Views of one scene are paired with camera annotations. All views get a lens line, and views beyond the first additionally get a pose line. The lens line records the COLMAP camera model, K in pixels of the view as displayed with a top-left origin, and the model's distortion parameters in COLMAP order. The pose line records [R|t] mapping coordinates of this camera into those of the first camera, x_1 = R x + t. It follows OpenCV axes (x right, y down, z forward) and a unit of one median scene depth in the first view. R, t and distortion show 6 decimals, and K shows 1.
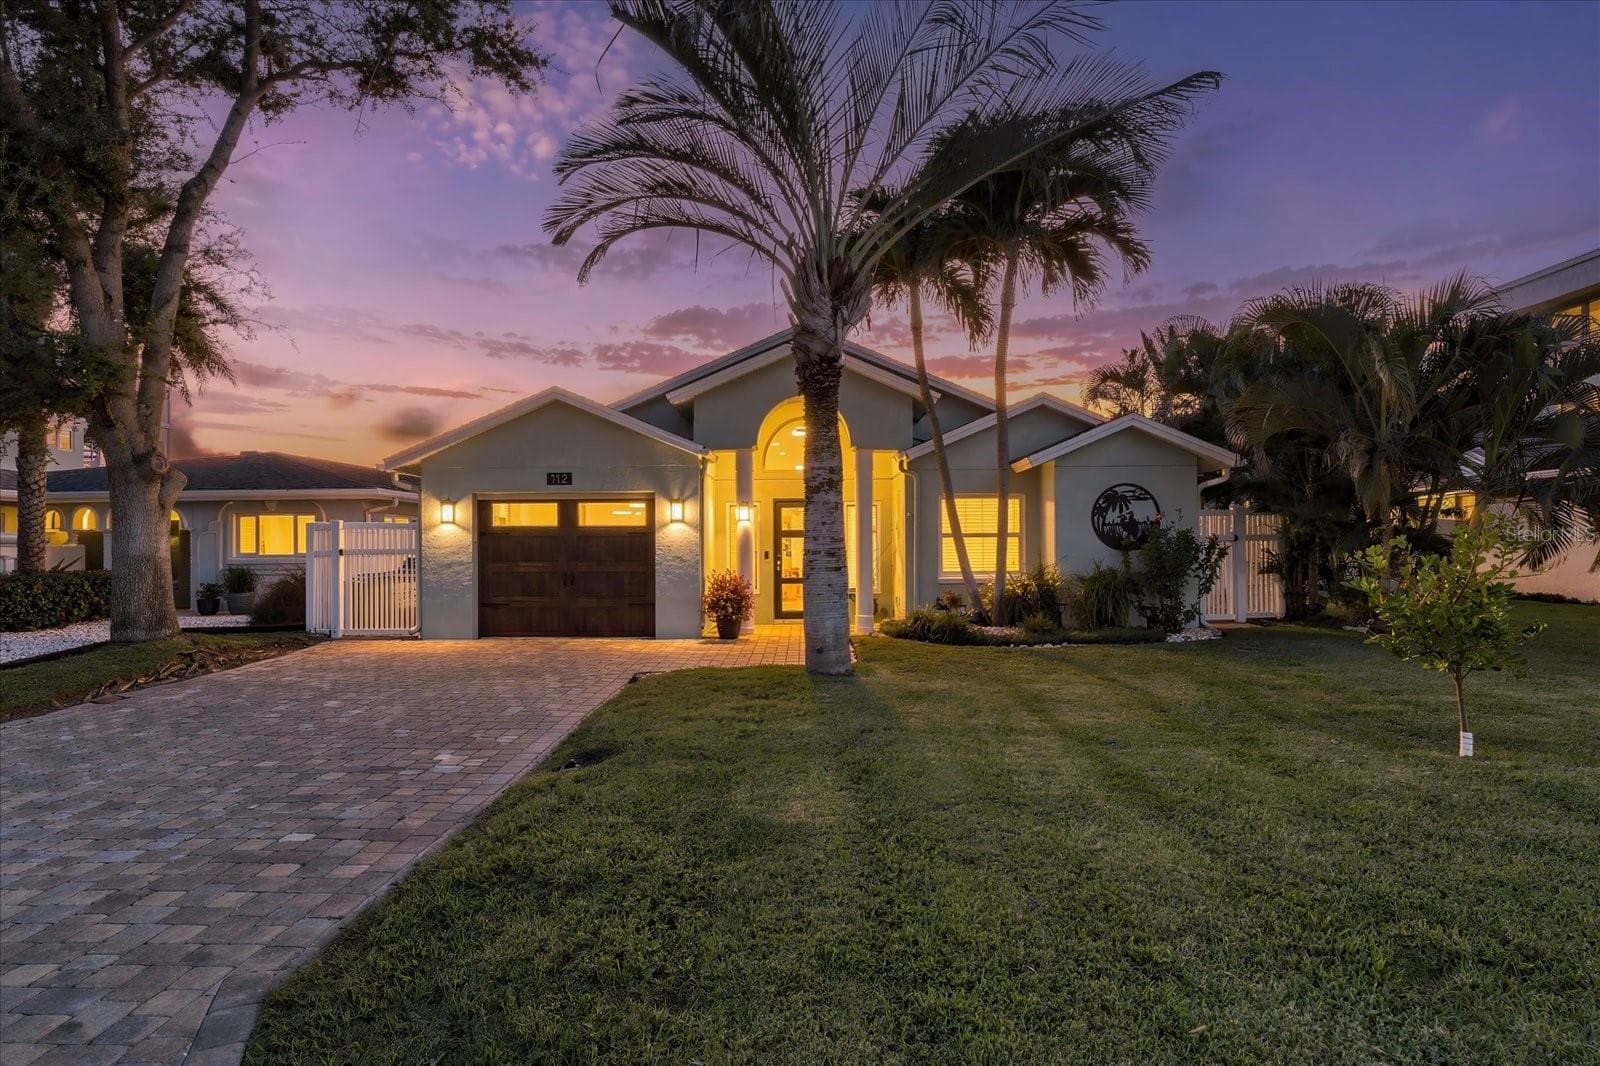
lens RADIAL K [[773.9, 0, 776.3], [0, 773.9, 528.3], [0, 0, 1]] dist [-0.001473, -0.000207]
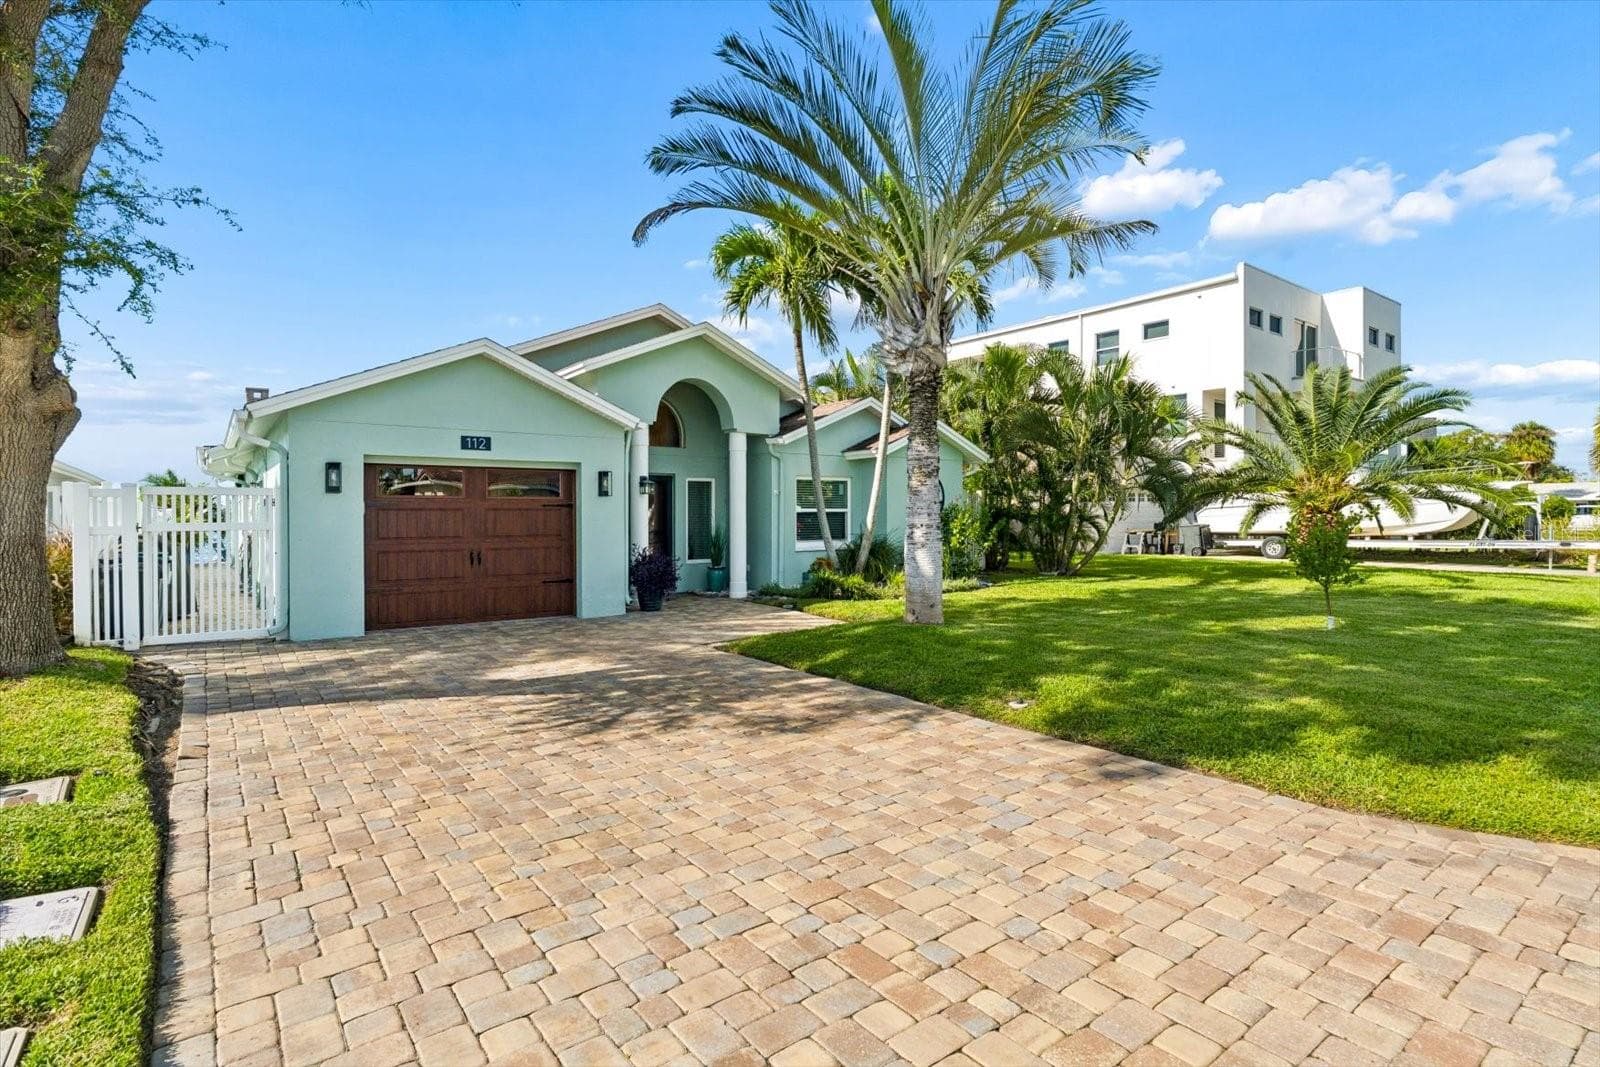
lens RADIAL K [[773.9, 0, 776.3], [0, 773.9, 528.8], [0, 0, 1]] dist [-0.001473, -0.000207]
pose [[0.797196, -0.008827, 0.603656, -0.540409], [-0.011225, 0.999504, 0.029439, 0.003260], [-0.603616, -0.030245, 0.796701, 0.090222]]
